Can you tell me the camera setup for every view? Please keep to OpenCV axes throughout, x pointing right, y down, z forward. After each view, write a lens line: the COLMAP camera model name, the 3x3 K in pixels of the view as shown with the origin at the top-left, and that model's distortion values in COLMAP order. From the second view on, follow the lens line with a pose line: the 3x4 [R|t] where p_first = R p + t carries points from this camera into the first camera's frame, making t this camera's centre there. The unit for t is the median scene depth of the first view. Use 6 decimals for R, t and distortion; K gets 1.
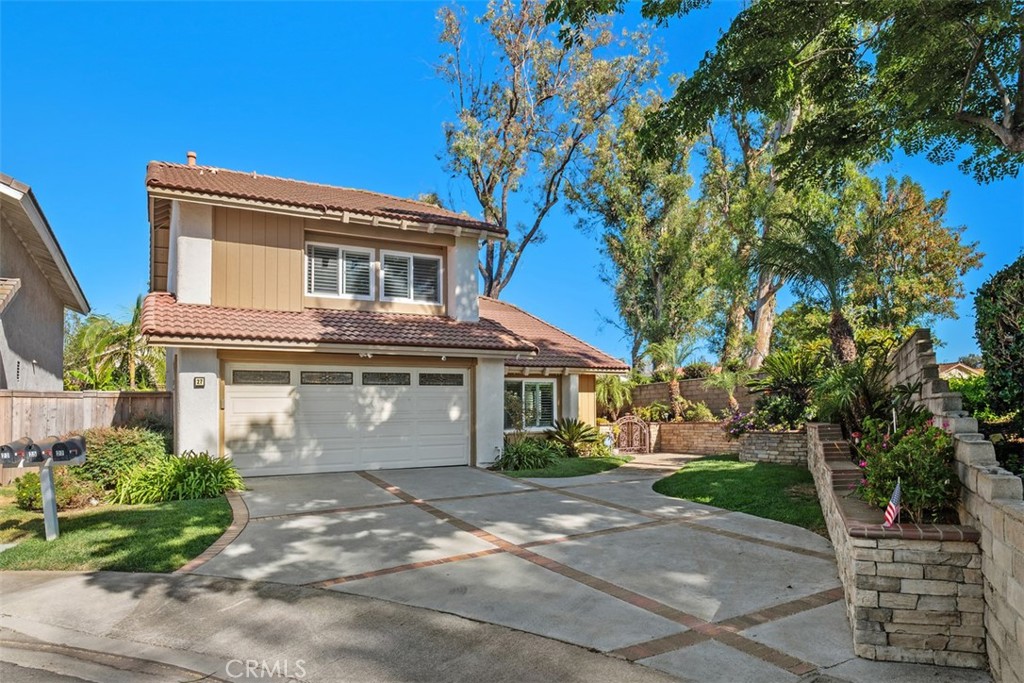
lens RADIAL K [[638.7, 0, 511.0], [0, 638.7, 337.7], [0, 0, 1]] dist [-0.023016, 0.005570]
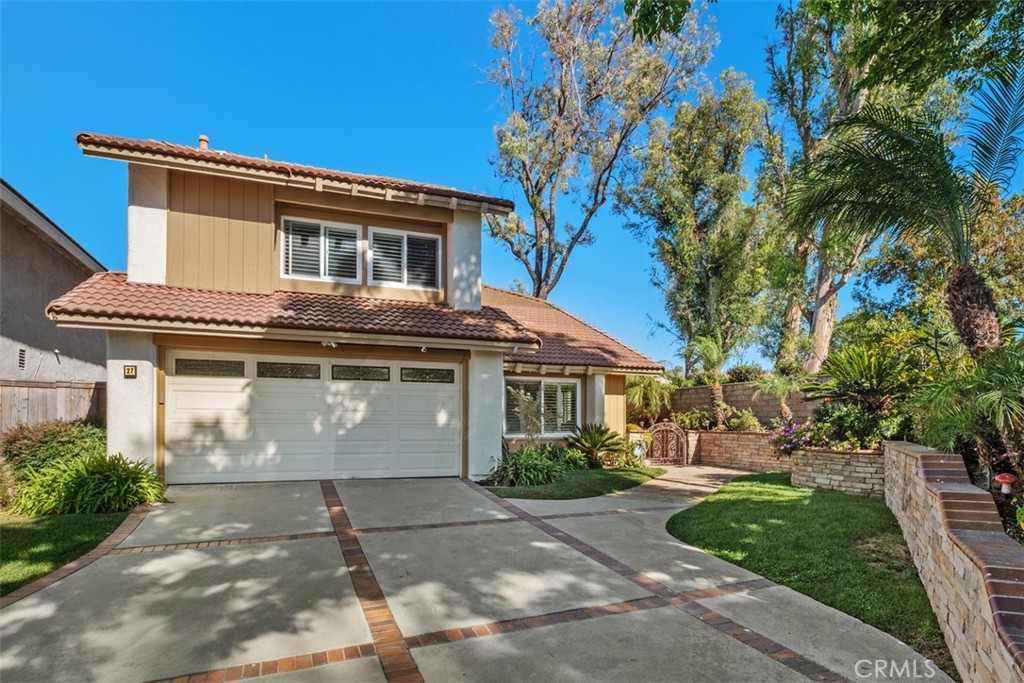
lens RADIAL K [[595.7, 0, 511.9], [0, 595.7, 344.7], [0, 0, 1]] dist [-0.013739, -0.007789]
pose [[0.994702, 0.014741, -0.101738, 0.078850], [-0.014403, 0.999888, 0.004062, 0.018935], [0.101786, -0.002575, 0.994803, 0.211478]]
